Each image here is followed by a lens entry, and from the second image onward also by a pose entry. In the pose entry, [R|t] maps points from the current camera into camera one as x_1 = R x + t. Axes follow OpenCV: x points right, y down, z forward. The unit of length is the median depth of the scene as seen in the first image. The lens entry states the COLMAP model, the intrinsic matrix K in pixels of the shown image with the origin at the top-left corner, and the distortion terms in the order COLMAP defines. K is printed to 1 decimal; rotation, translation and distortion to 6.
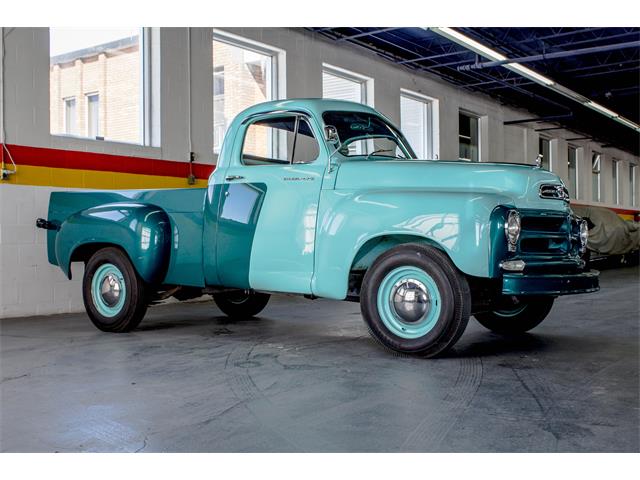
lens RADIAL K [[767.4, 0, 320.0], [0, 767.4, 240.0], [0, 0, 1]] dist [-0.020861, -0.009179]
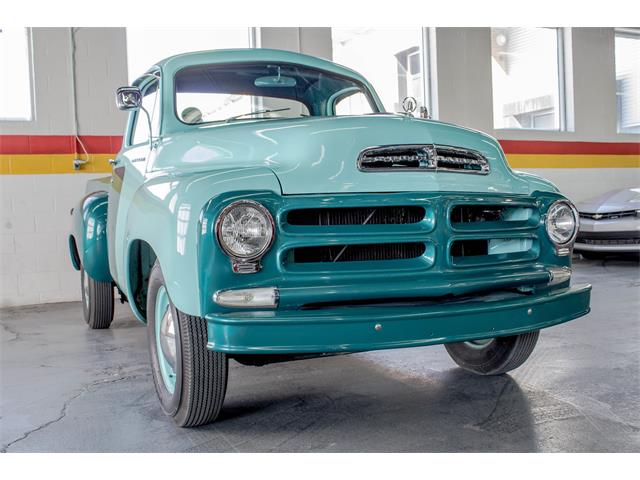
lens RADIAL K [[680.5, 0, 320.0], [0, 680.5, 240.0], [0, 0, 1]] dist [-0.071391, 0.000199]
pose [[0.871187, 0.003104, -0.490941, 0.354849], [0.024272, 0.998485, 0.049385, -0.021424], [0.490350, -0.054939, 0.869792, 0.380732]]
